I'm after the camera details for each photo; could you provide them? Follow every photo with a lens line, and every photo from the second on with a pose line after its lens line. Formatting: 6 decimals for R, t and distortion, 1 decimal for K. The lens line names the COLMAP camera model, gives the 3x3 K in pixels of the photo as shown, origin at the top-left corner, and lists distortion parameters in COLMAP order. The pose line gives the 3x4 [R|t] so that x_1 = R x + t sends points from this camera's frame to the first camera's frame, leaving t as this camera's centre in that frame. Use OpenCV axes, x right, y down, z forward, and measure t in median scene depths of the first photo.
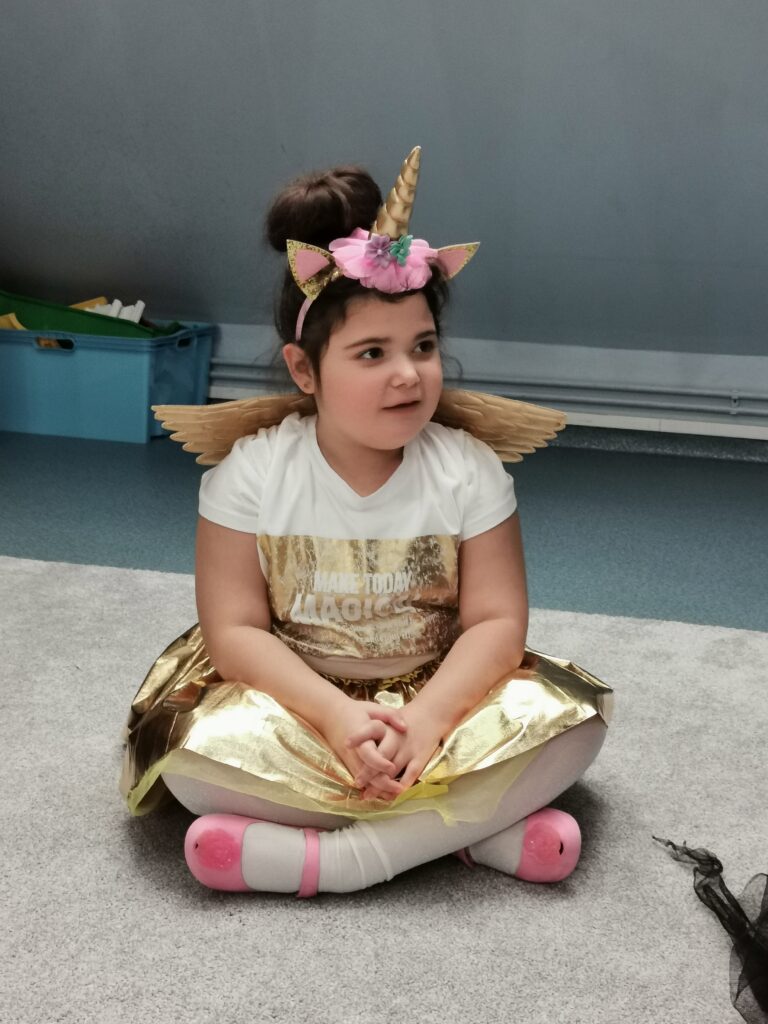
lens RADIAL K [[1614.3, 0, 383.7], [0, 1614.3, 511.9], [0, 0, 1]] dist [-0.026942, 0.000000]
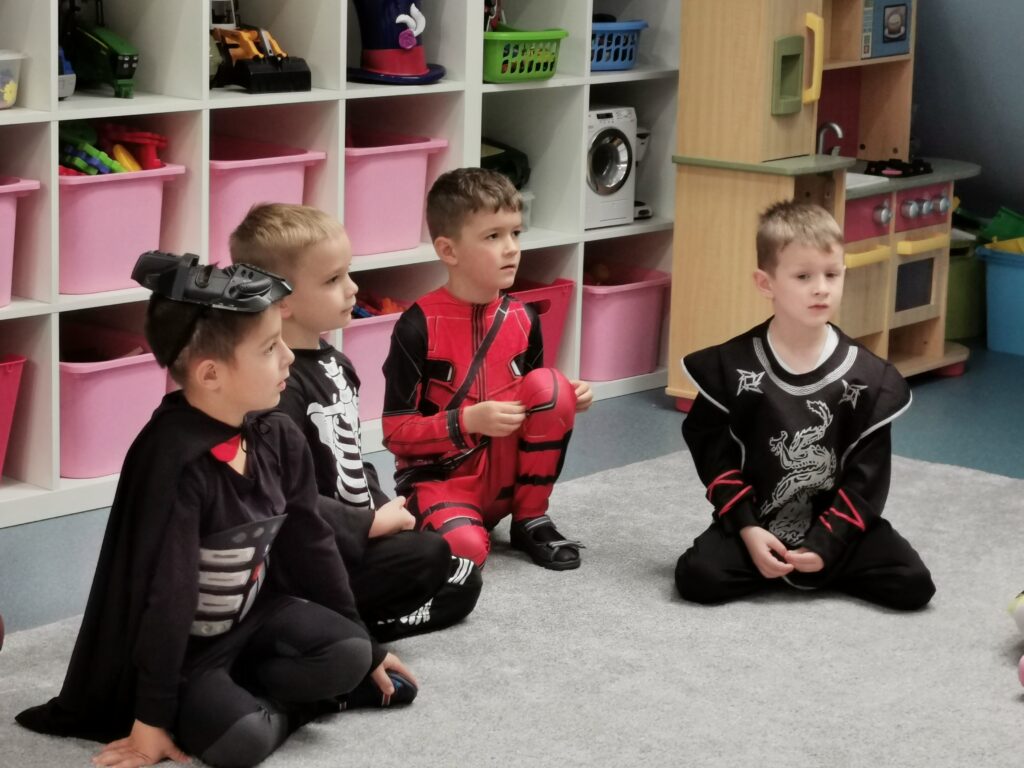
lens RADIAL K [[2739.3, 0, 512.4], [0, 2739.3, 383.6], [0, 0, 1]] dist [-0.129801, 0.000000]
pose [[0.904410, 0.092304, -0.416560, 0.321400], [-0.100906, 0.994895, 0.001374, -0.004278], [0.414560, 0.040791, 0.909107, -1.090140]]
